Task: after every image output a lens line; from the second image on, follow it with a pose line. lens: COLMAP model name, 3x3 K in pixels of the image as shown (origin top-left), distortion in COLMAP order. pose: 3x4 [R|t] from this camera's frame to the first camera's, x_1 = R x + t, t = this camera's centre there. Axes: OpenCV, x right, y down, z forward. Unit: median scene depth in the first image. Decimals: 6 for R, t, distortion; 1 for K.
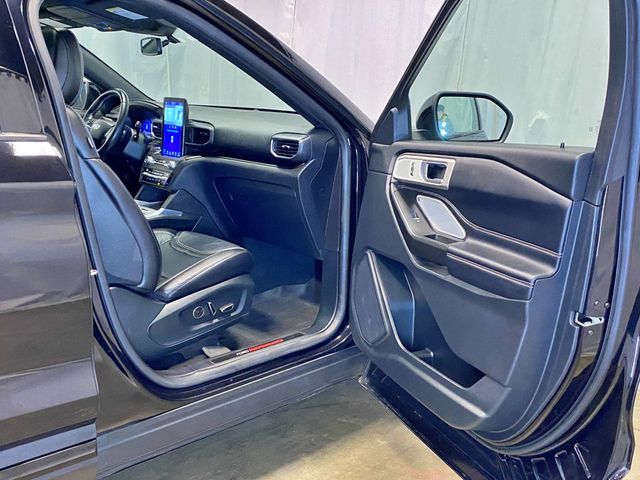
lens RADIAL K [[632.7, 0, 320.0], [0, 632.7, 240.0], [0, 0, 1]] dist [0.188608, -0.622049]
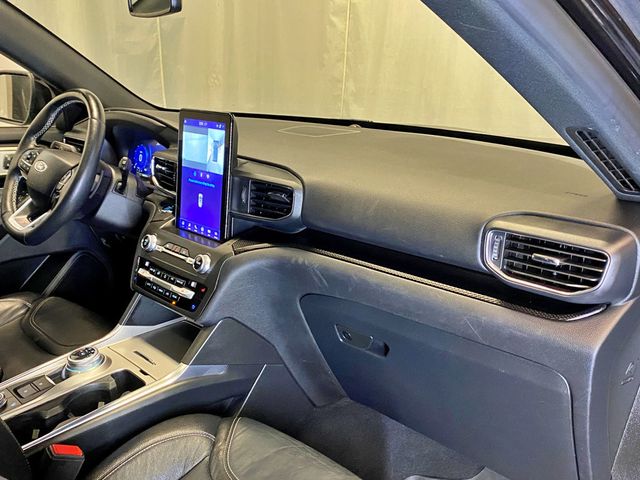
lens RADIAL K [[661.2, 0, 319.1], [0, 661.2, 230.6], [0, 0, 1]] dist [0.048333, -0.001371]
pose [[0.999752, -0.019157, 0.011368, -0.149520], [0.019053, 0.999776, 0.009218, -0.137008], [-0.011542, -0.008999, 0.999893, 0.514715]]
